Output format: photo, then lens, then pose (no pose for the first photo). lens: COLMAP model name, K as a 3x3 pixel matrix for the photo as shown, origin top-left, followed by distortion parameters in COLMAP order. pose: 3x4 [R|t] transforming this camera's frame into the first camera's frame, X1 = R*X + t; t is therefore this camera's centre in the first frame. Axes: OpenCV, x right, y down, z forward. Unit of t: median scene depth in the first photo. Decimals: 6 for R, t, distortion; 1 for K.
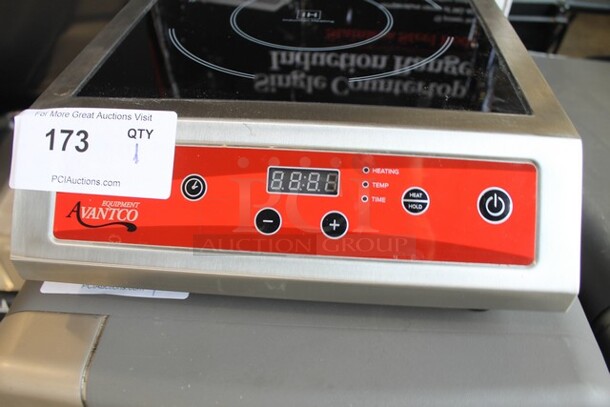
lens RADIAL K [[501.3, 0, 305.0], [0, 501.3, 203.5], [0, 0, 1]] dist [-0.168557, 0.144020]
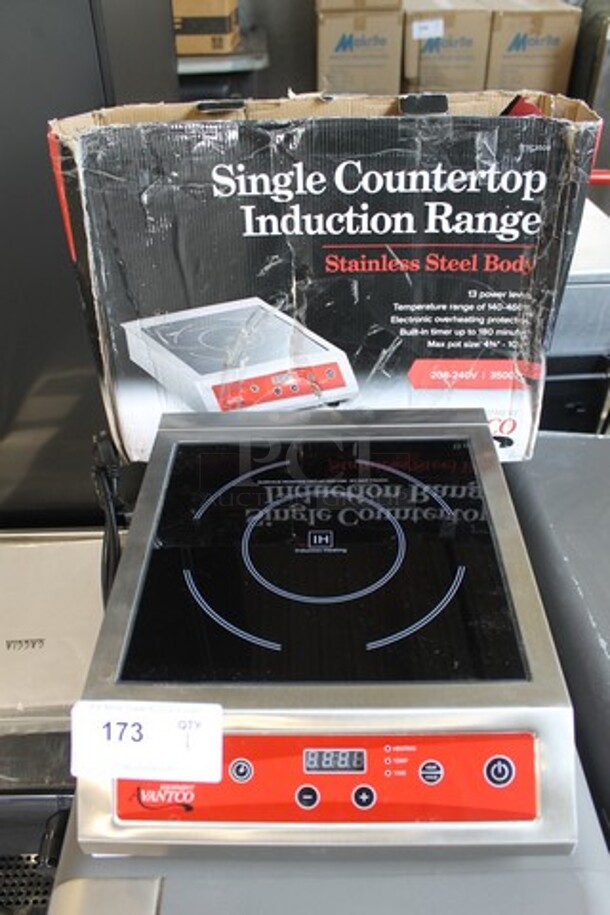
lens RADIAL K [[765.0, 0, 300.5], [0, 765.0, 461.0], [0, 0, 1]] dist [-0.175428, 0.157336]
pose [[0.997955, -0.061467, 0.017544, -0.066280], [0.062742, 0.994405, -0.084981, -0.550417], [-0.012223, 0.085908, 0.996228, -0.739360]]
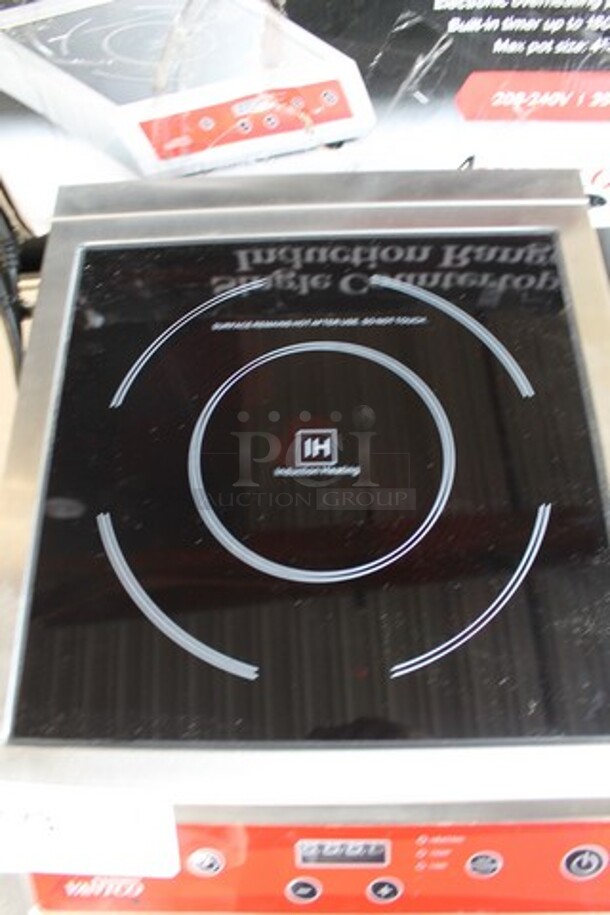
lens RADIAL K [[765.0, 0, 300.5], [0, 765.0, 461.0], [0, 0, 1]] dist [-0.175428, 0.157336]
pose [[0.996089, -0.087164, -0.014453, -0.000481], [0.085853, 0.916216, 0.391378, -0.991742], [-0.020872, -0.391088, 0.920117, 0.148720]]
